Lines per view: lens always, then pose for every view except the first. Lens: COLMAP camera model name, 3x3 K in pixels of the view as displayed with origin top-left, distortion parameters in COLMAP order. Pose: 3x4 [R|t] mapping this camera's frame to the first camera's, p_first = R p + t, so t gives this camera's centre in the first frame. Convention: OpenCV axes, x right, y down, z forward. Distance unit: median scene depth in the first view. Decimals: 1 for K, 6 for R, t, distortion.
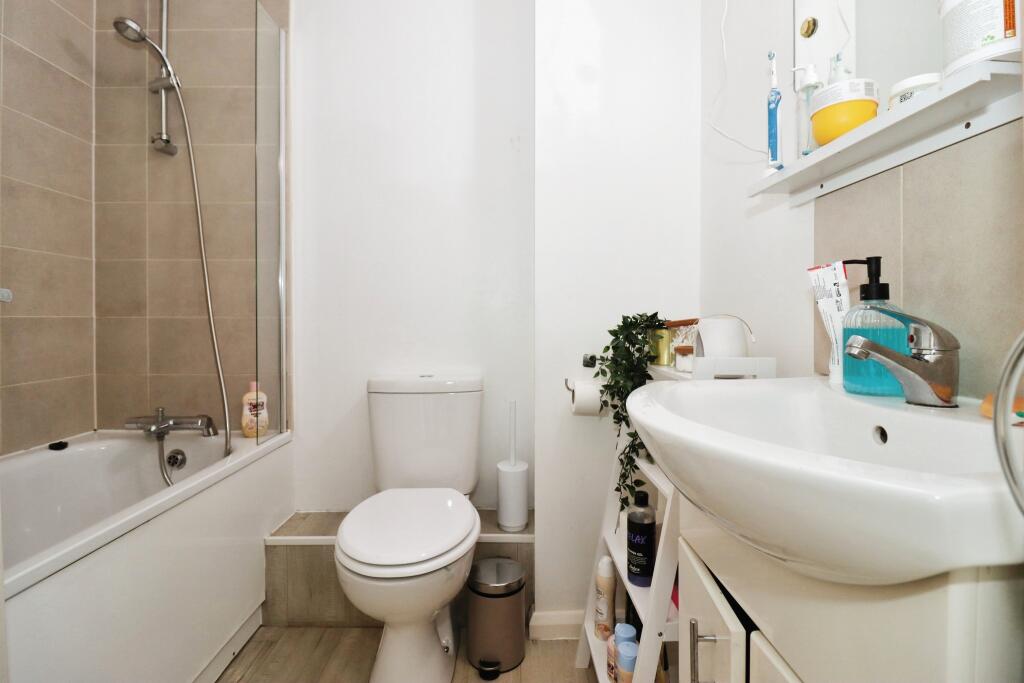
lens RADIAL K [[492.2, 0, 517.1], [0, 492.2, 322.0], [0, 0, 1]] dist [-0.002630, -0.008653]
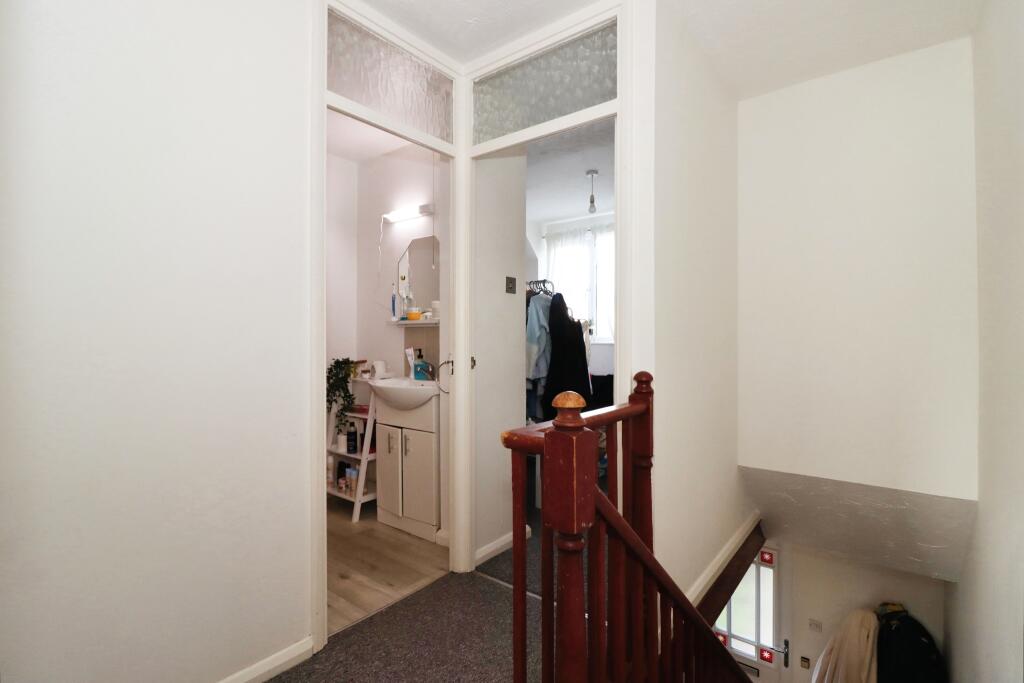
lens RADIAL K [[492.2, 0, 513.3], [0, 492.2, 339.0], [0, 0, 1]] dist [-0.002630, -0.008653]
pose [[0.650007, -0.006039, 0.759904, -1.825470], [0.007271, 0.999972, 0.001727, -0.188541], [-0.759893, 0.004403, 0.650033, -2.199325]]
